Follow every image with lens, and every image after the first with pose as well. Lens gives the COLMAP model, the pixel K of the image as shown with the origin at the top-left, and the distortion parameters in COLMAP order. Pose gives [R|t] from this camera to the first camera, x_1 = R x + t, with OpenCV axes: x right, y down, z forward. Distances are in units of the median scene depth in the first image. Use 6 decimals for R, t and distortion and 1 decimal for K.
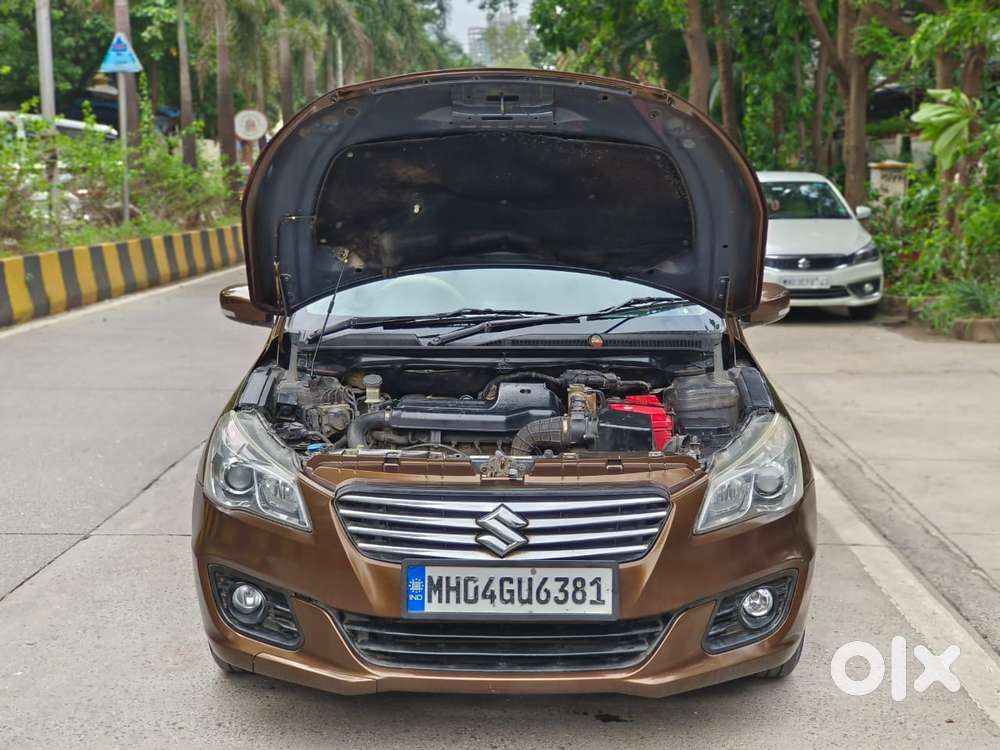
lens RADIAL K [[1490.4, 0, 501.4], [0, 1490.4, 373.5], [0, 0, 1]] dist [0.127102, -0.051419]
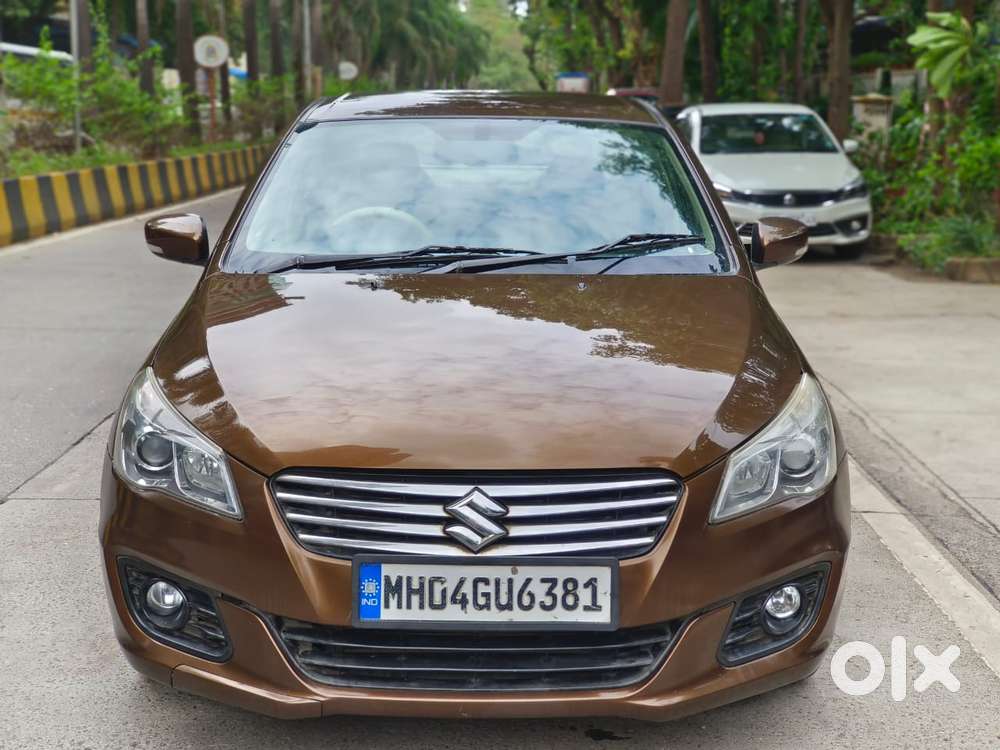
lens RADIAL K [[1490.4, 0, 501.4], [0, 1490.4, 373.5], [0, 0, 1]] dist [0.127102, -0.051419]
pose [[0.999783, 0.004120, 0.020443, -0.002052], [-0.004981, 0.999096, 0.042228, -0.006919], [-0.020251, -0.042321, 0.998899, 0.146297]]
